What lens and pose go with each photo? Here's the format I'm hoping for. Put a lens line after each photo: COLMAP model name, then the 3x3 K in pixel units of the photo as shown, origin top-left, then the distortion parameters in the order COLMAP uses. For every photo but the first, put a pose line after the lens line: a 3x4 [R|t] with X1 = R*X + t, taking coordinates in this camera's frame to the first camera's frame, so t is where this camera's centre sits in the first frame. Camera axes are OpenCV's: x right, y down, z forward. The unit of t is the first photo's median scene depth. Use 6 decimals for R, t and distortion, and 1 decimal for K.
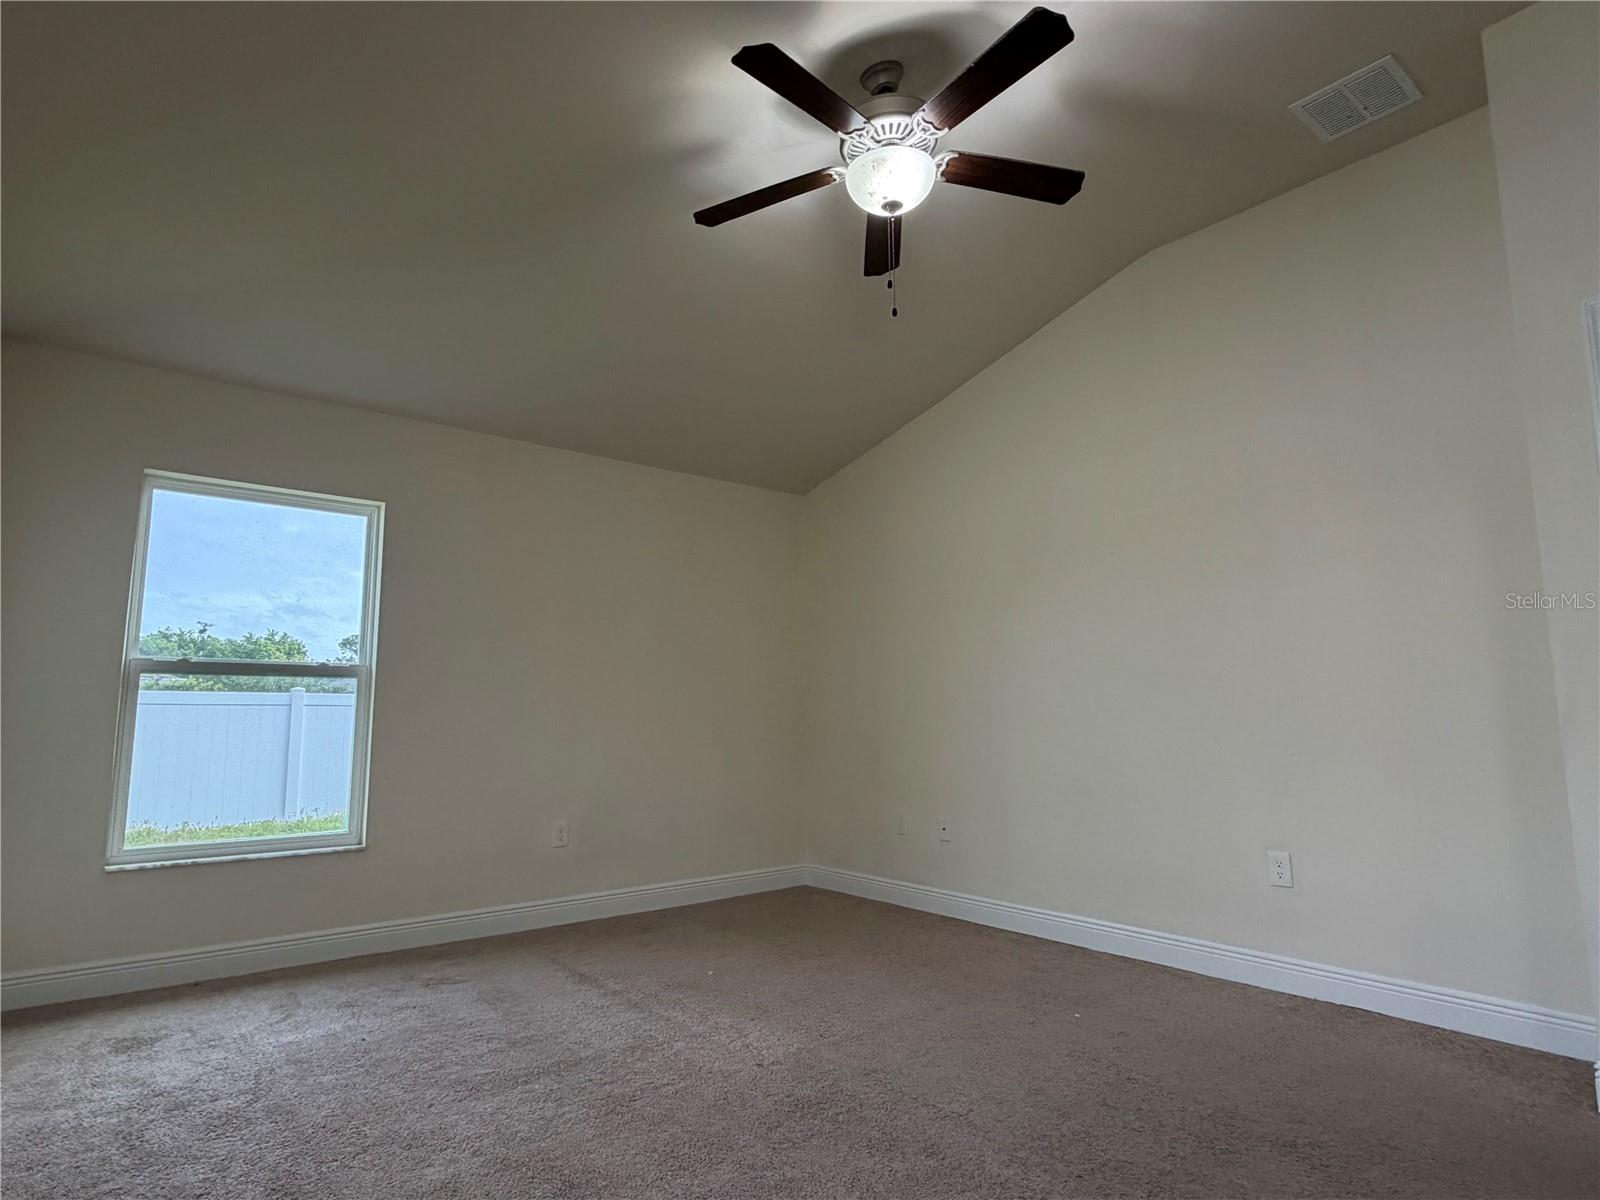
lens RADIAL K [[886.1, 0, 800.0], [0, 886.1, 600.0], [0, 0, 1]] dist [-0.000084, -0.000285]
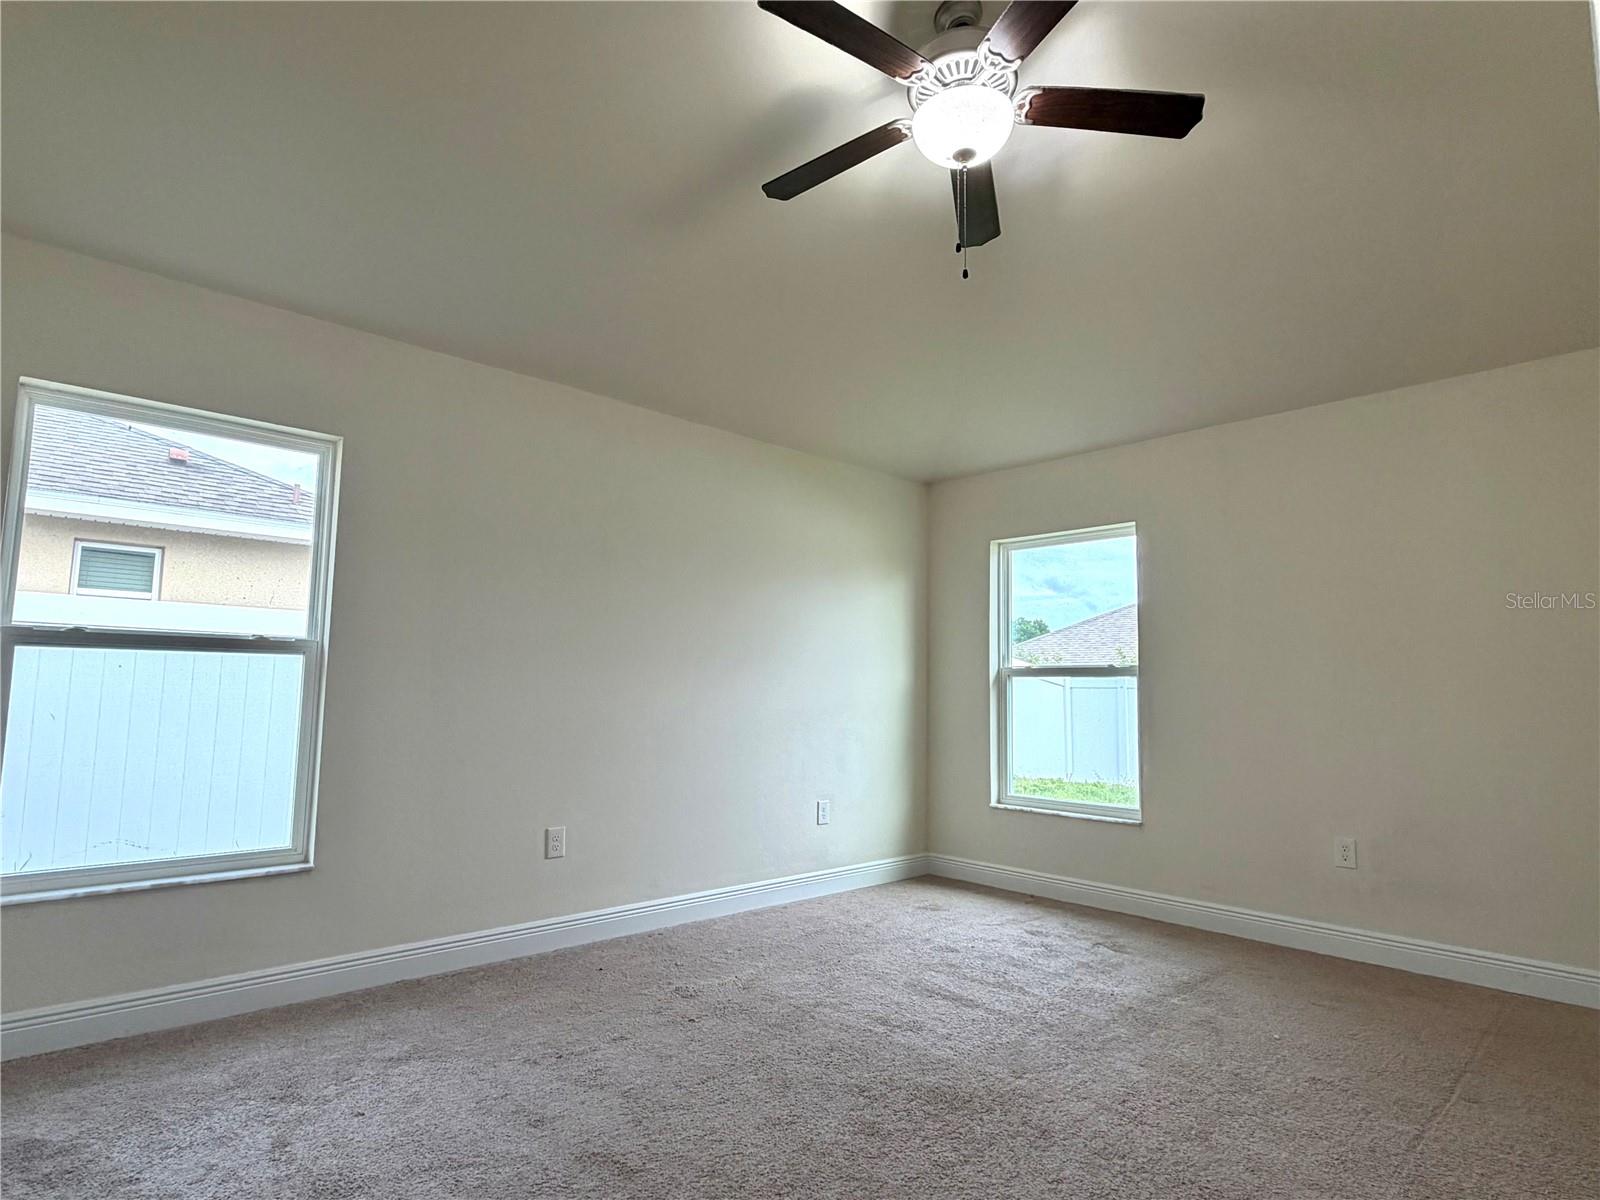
lens RADIAL K [[886.1, 0, 800.0], [0, 886.1, 600.0], [0, 0, 1]] dist [-0.000084, -0.000285]
pose [[0.080780, -0.097385, -0.991963, 0.784832], [0.115890, 0.989383, -0.087695, 0.049668], [0.989972, -0.107875, 0.091208, 0.590646]]
